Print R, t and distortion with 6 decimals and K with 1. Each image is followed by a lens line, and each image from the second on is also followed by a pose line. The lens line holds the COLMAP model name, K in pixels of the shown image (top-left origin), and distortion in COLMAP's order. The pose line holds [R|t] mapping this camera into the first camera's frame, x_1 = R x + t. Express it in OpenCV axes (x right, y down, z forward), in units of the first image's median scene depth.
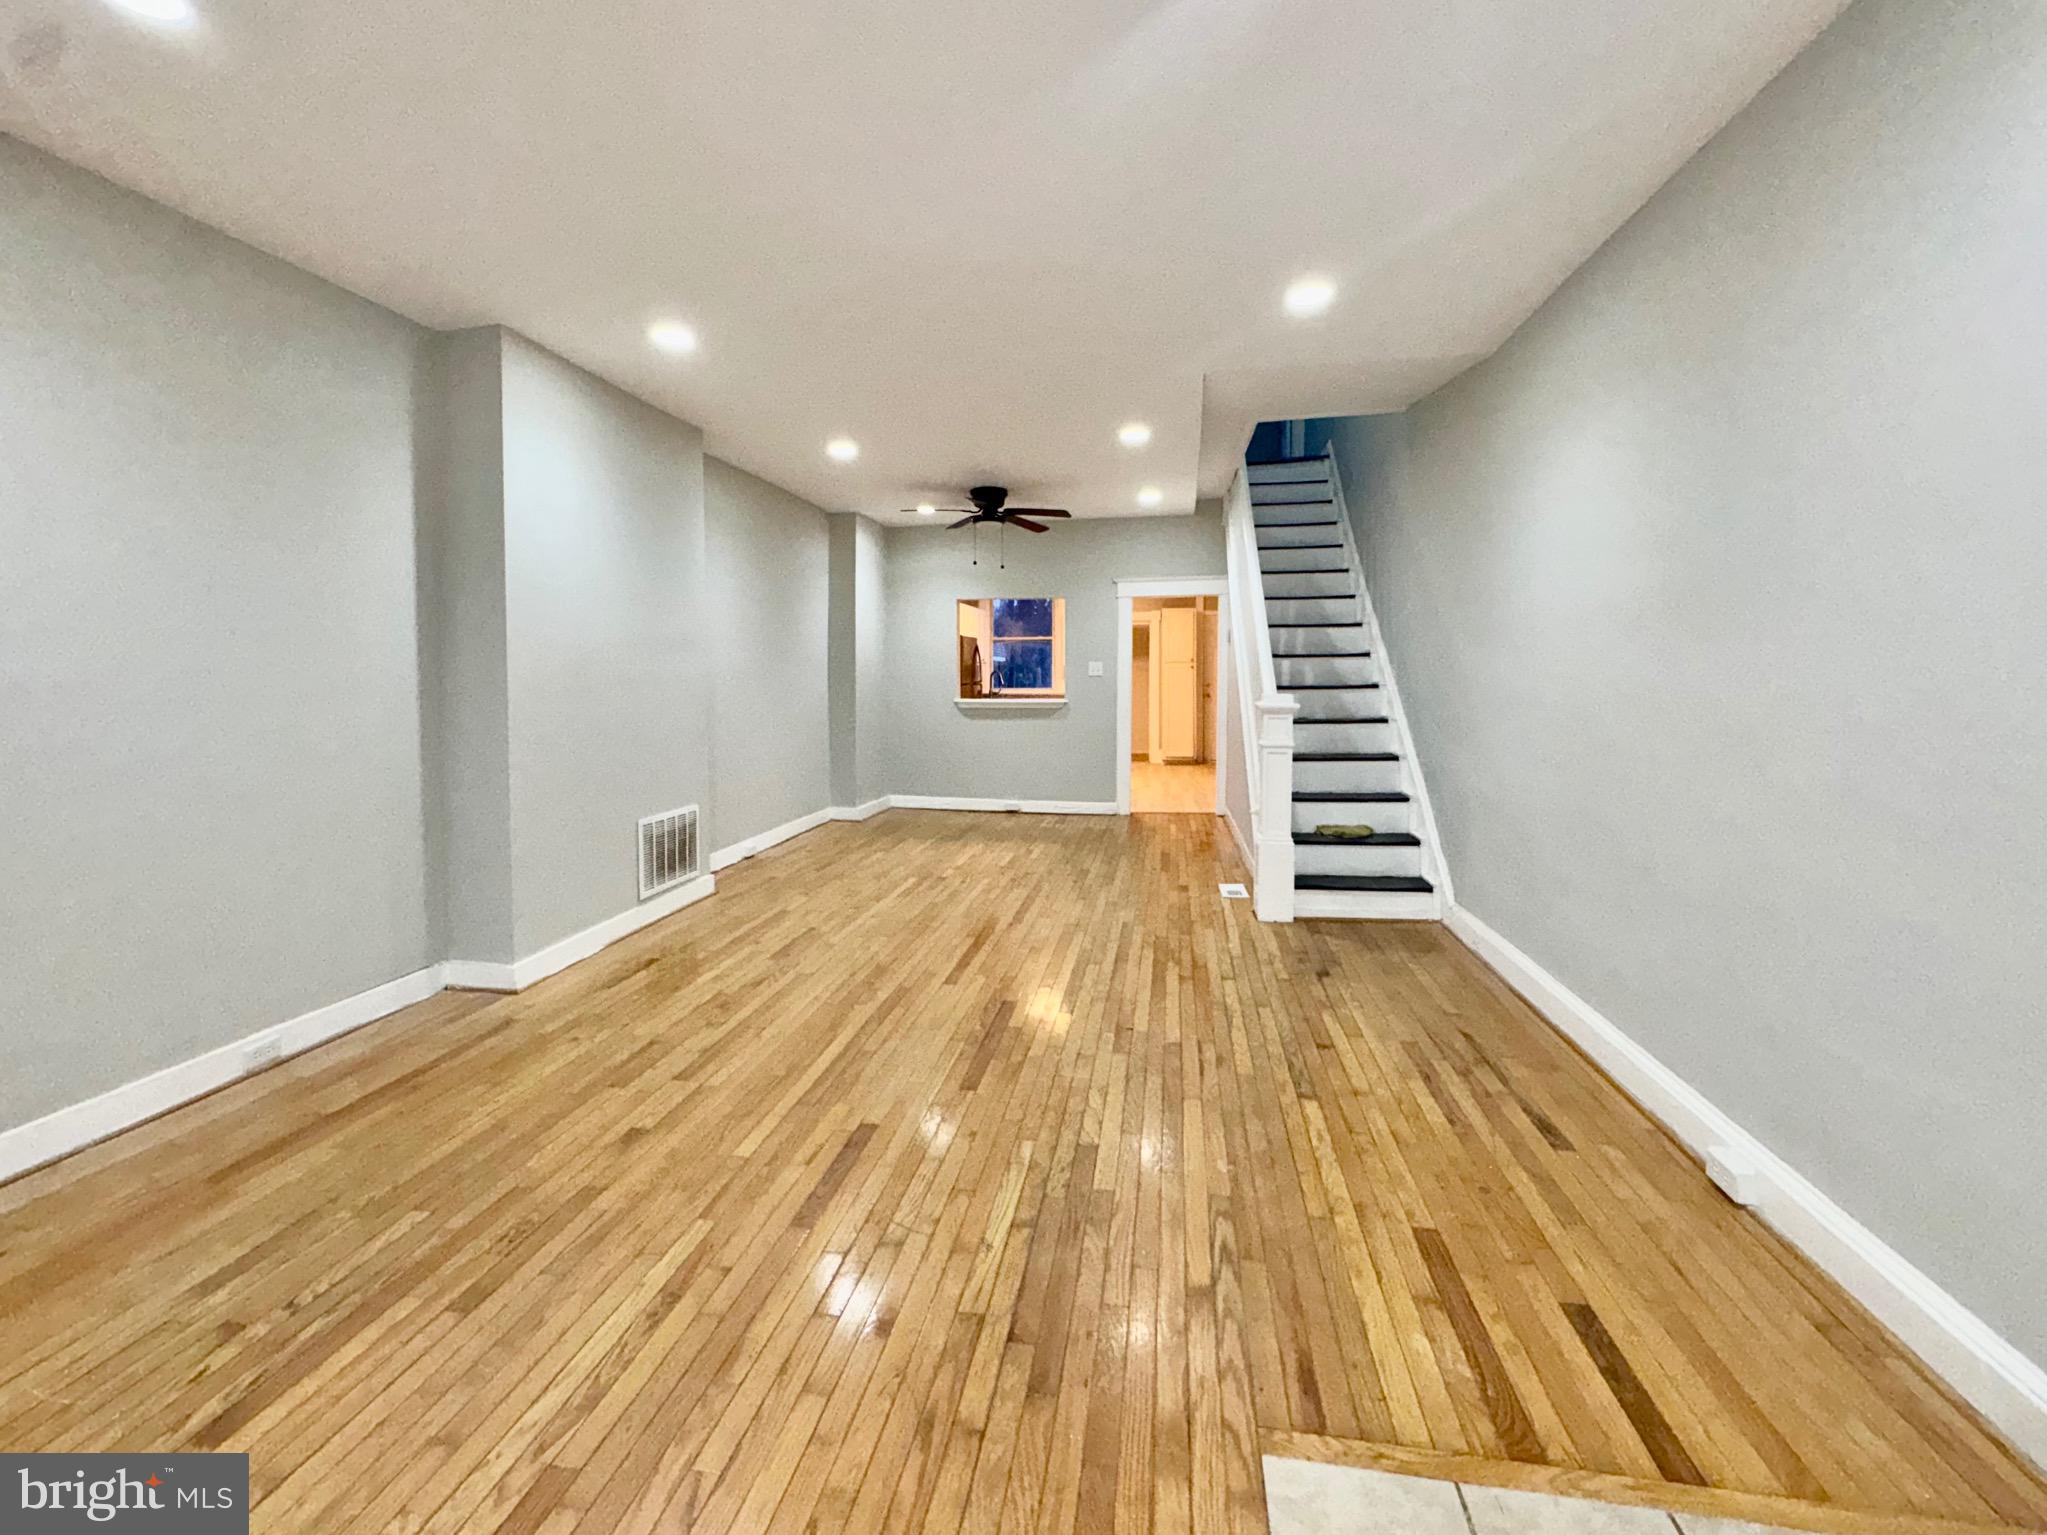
lens RADIAL K [[828.6, 0, 1029.9], [0, 828.6, 764.5], [0, 0, 1]] dist [-0.000111, -0.000274]
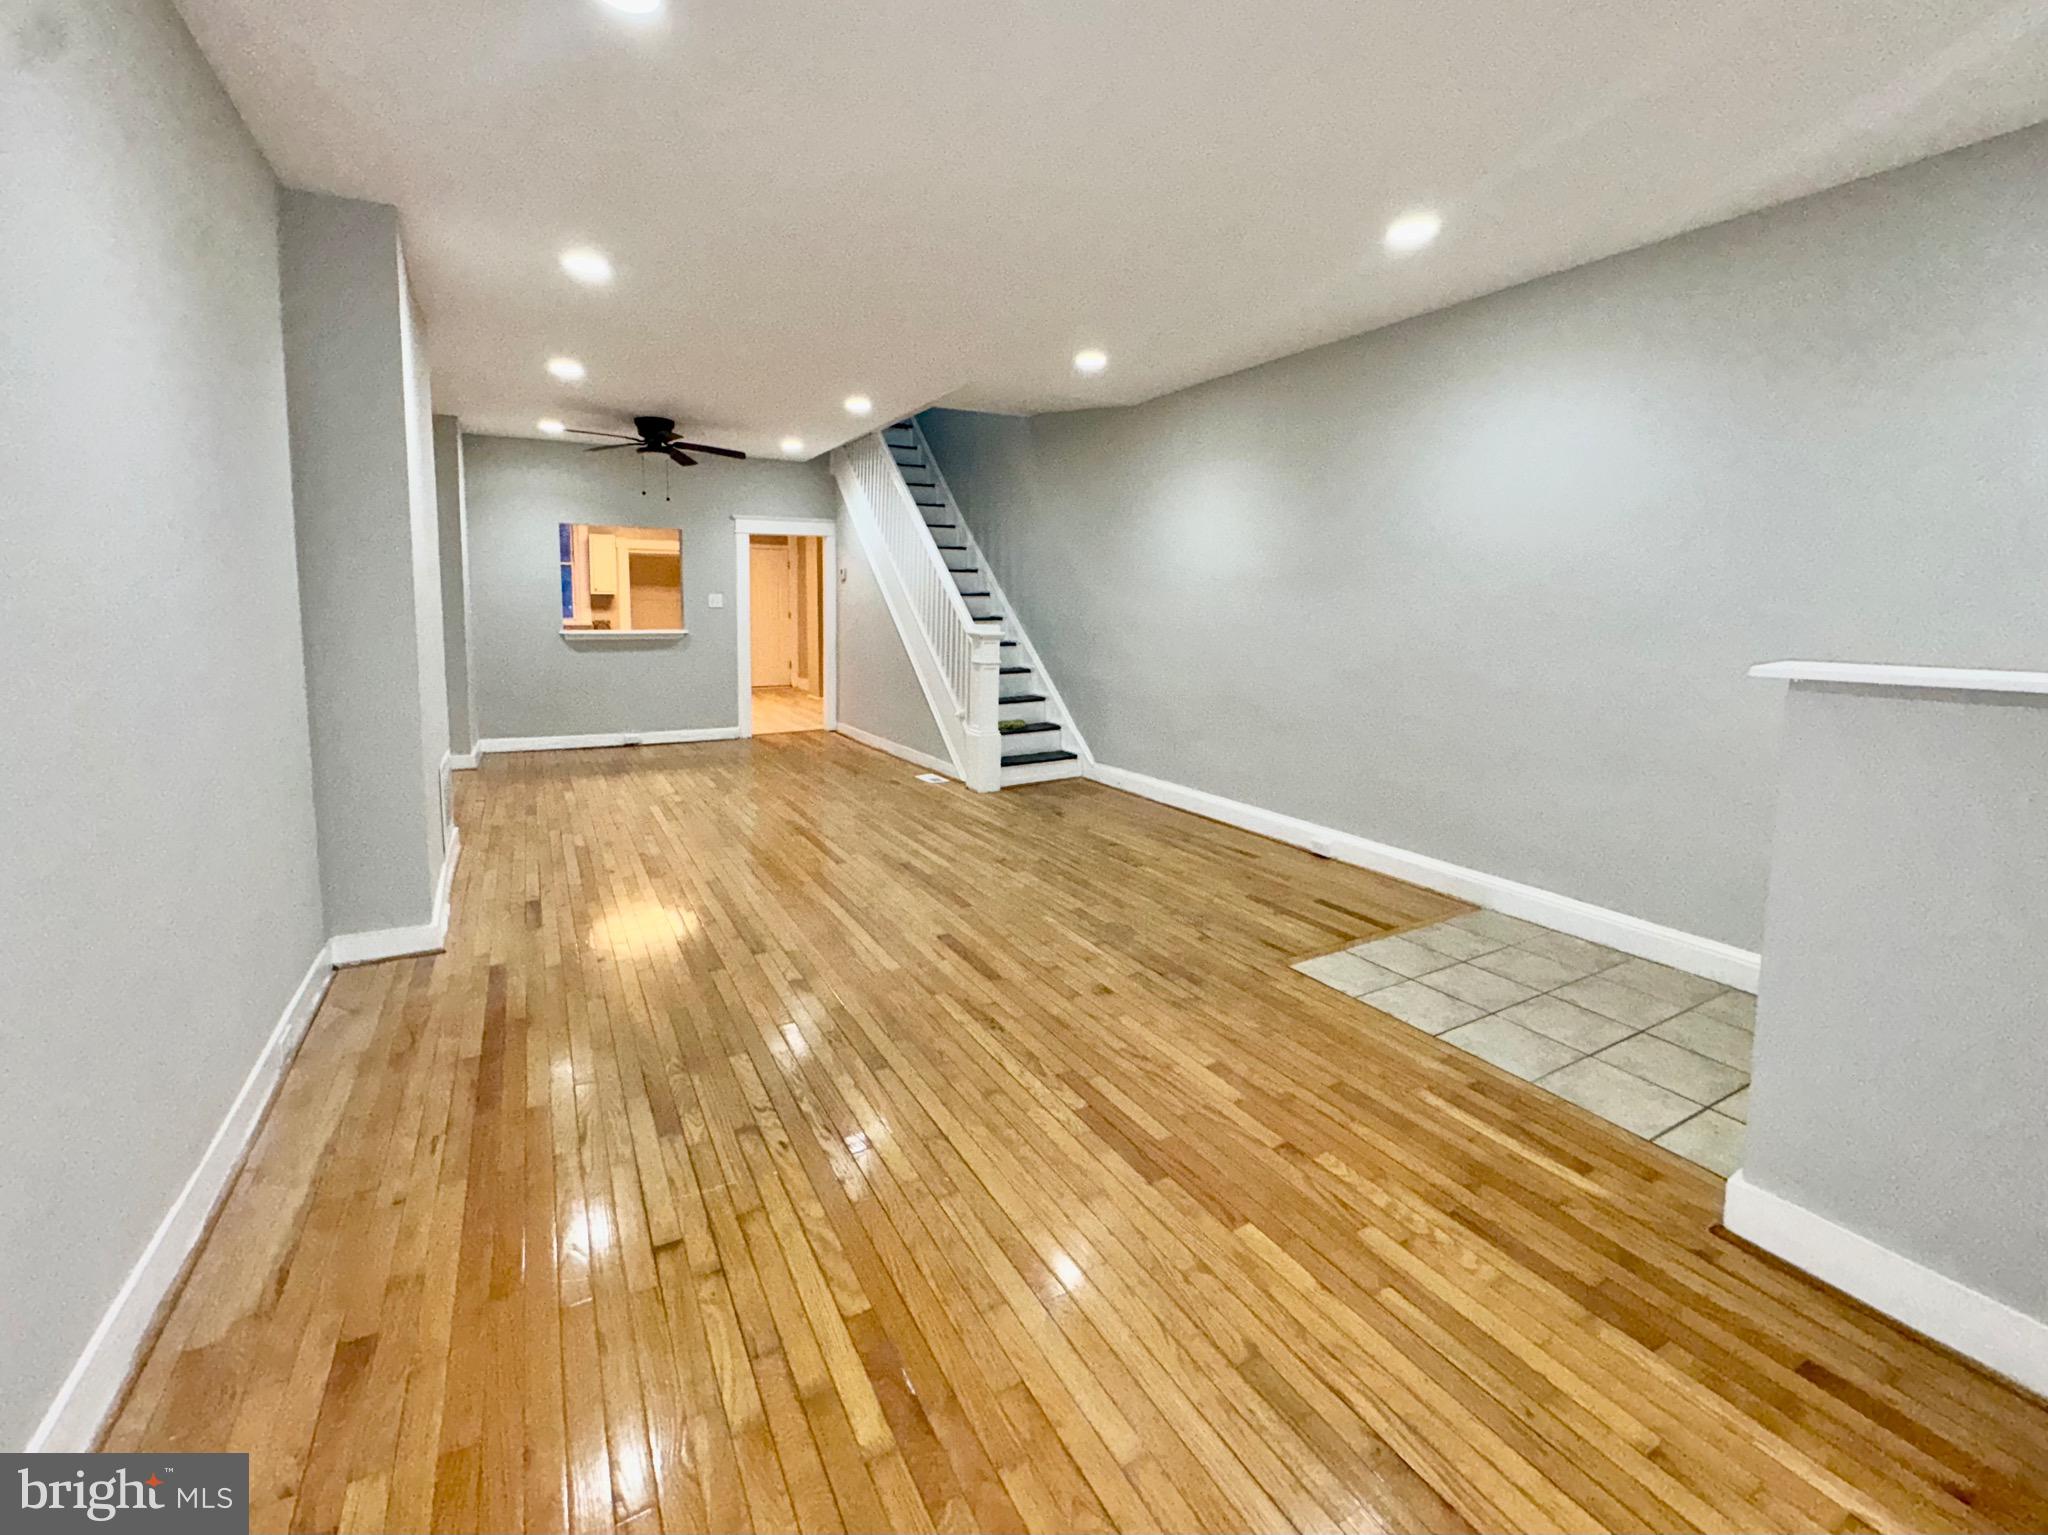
lens RADIAL K [[834.9, 0, 971.9], [0, 834.9, 771.4], [0, 0, 1]] dist [0.012094, 0.000096]
pose [[0.793968, -0.109839, 0.597955, -0.843311], [0.054877, 0.992477, 0.109444, 0.002168], [-0.605477, -0.054081, 0.794023, -0.130416]]
